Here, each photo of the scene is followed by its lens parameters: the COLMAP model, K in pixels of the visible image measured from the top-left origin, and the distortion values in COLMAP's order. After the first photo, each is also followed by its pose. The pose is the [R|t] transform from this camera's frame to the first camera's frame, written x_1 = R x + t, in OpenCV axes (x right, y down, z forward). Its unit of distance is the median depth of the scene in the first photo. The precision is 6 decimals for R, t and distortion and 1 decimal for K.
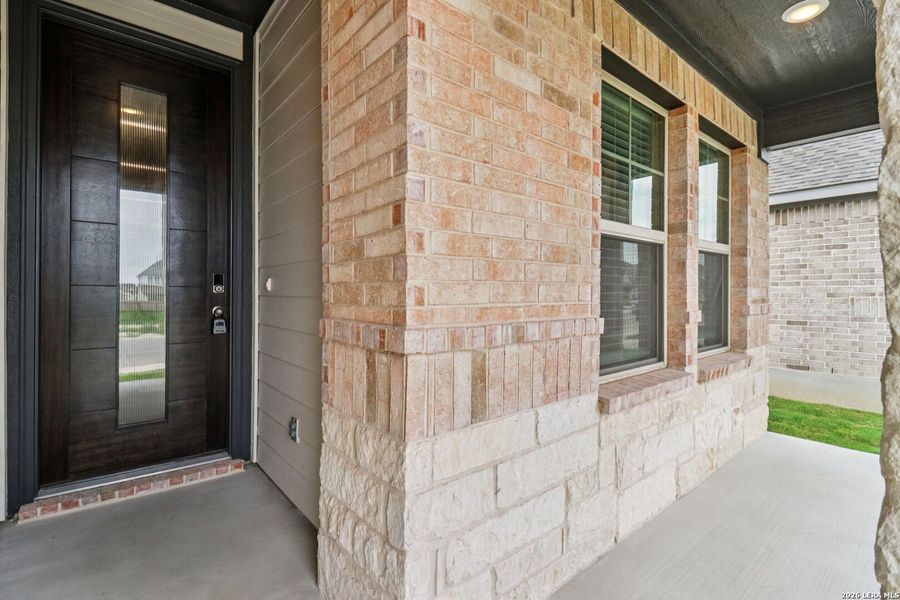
lens RADIAL K [[427.9, 0, 452.6], [0, 427.9, 297.2], [0, 0, 1]] dist [-0.012353, -0.000144]
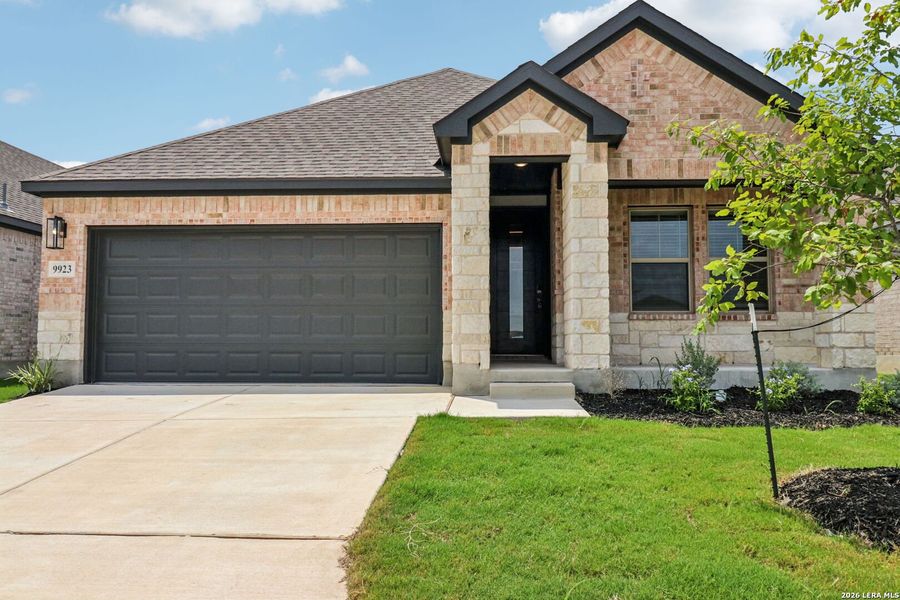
lens RADIAL K [[702.6, 0, 446.9], [0, 702.6, 292.8], [0, 0, 1]] dist [0.008102, -0.004279]
pose [[0.731429, -0.051574, -0.679964, 3.545526], [-0.006456, 0.996568, -0.082532, 0.622449], [0.681887, 0.064756, 0.728586, -4.566165]]
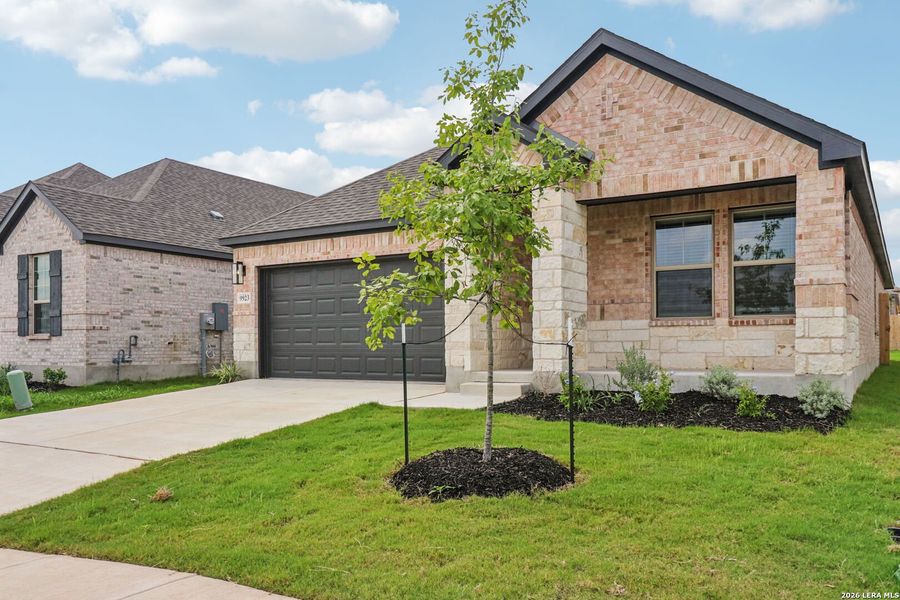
lens RADIAL K [[733.9, 0, 445.7], [0, 733.9, 336.4], [0, 0, 1]] dist [-0.006879, 0.006348]
pose [[0.305788, -0.018285, -0.951924, 6.410462], [-0.005923, 0.999760, -0.021107, 0.581875], [0.952081, 0.012093, 0.305607, -2.744939]]
